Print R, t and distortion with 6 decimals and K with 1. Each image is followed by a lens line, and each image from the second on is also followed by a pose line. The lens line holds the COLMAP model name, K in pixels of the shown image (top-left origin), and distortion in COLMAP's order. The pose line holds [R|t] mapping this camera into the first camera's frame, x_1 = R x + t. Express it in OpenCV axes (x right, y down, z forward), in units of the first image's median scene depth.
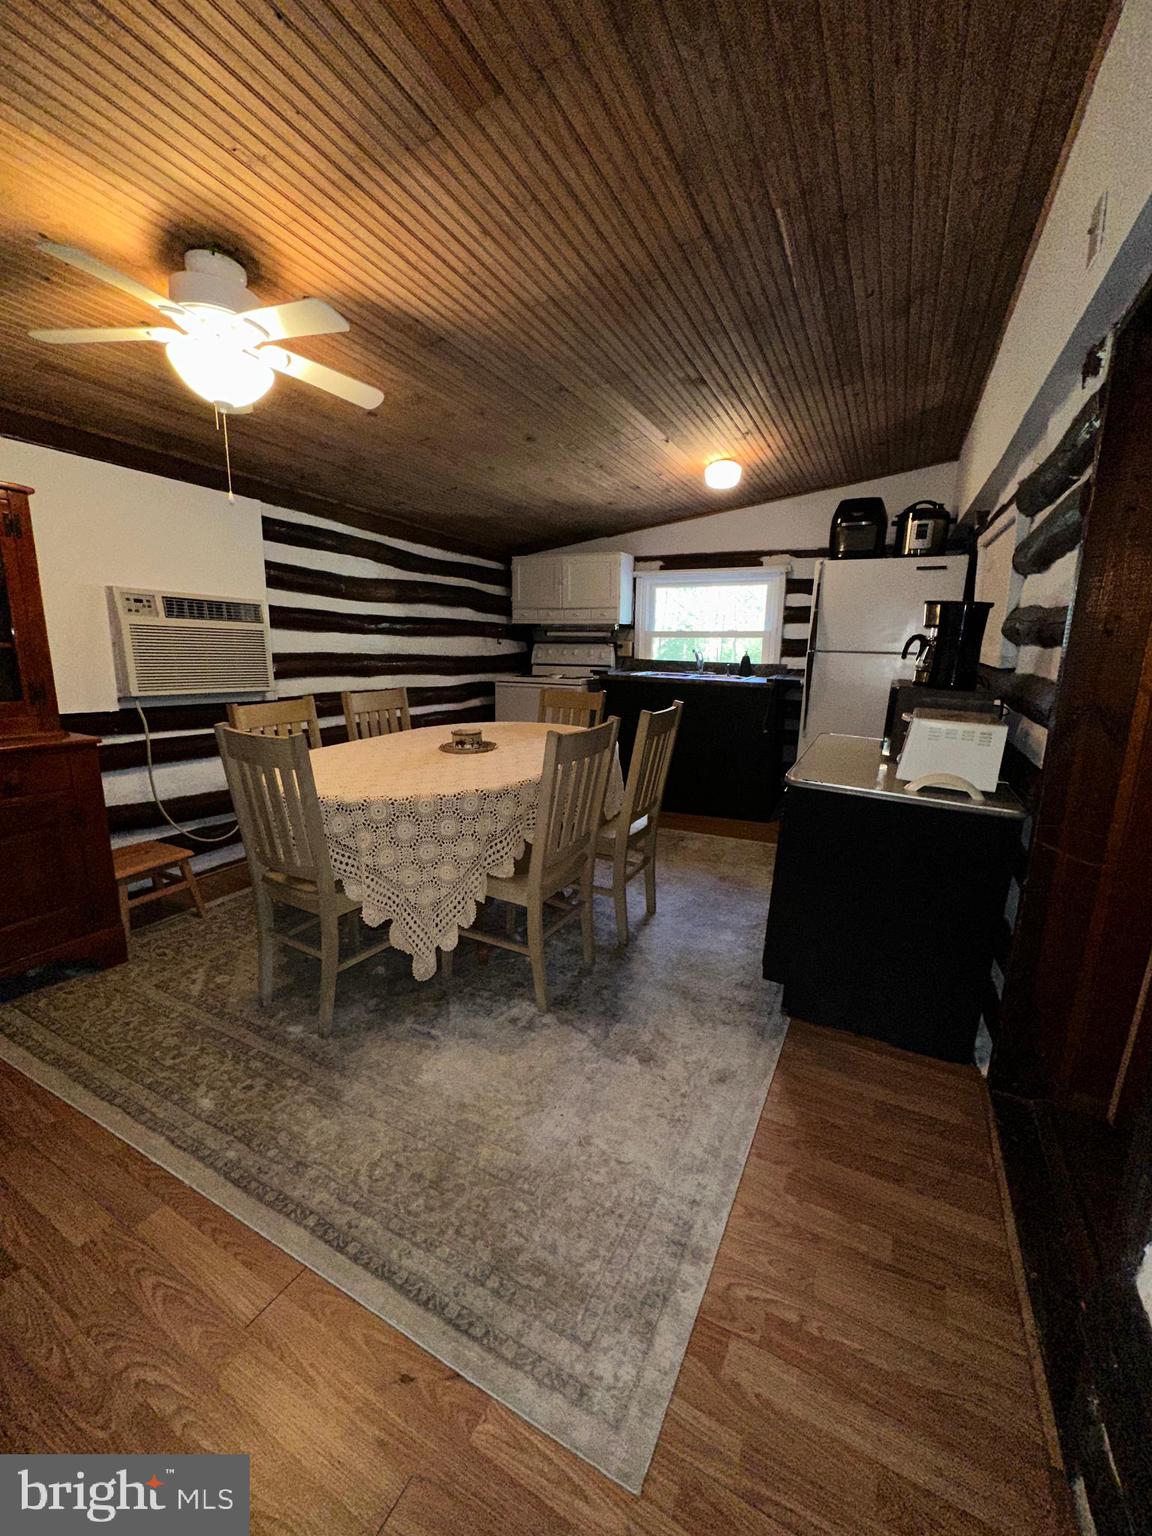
lens RADIAL K [[611.5, 0, 576.0], [0, 611.5, 768.0], [0, 0, 1]] dist [0.000531, 0.000022]
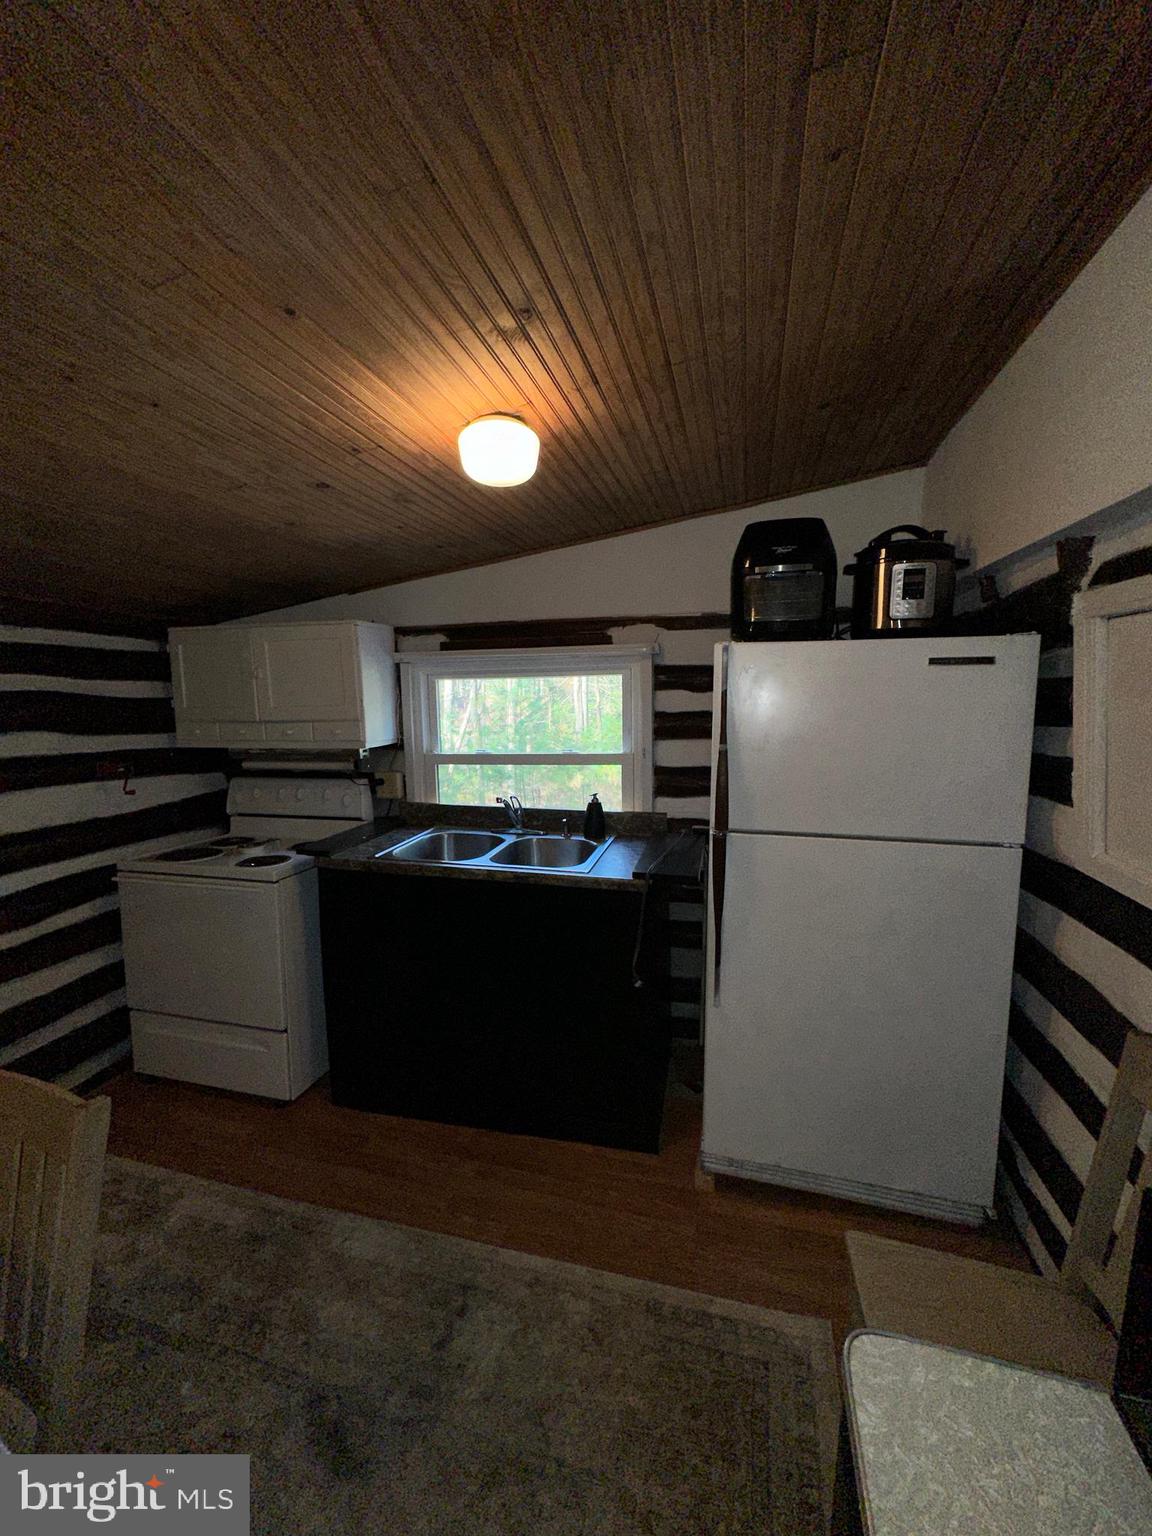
lens RADIAL K [[611.5, 0, 576.0], [0, 611.5, 768.0], [0, 0, 1]] dist [0.000531, 0.000022]
pose [[0.978880, -0.051366, 0.197879, 0.151578], [0.068388, 0.994433, -0.080167, -0.169640], [-0.192659, 0.092006, 0.976943, 0.453664]]
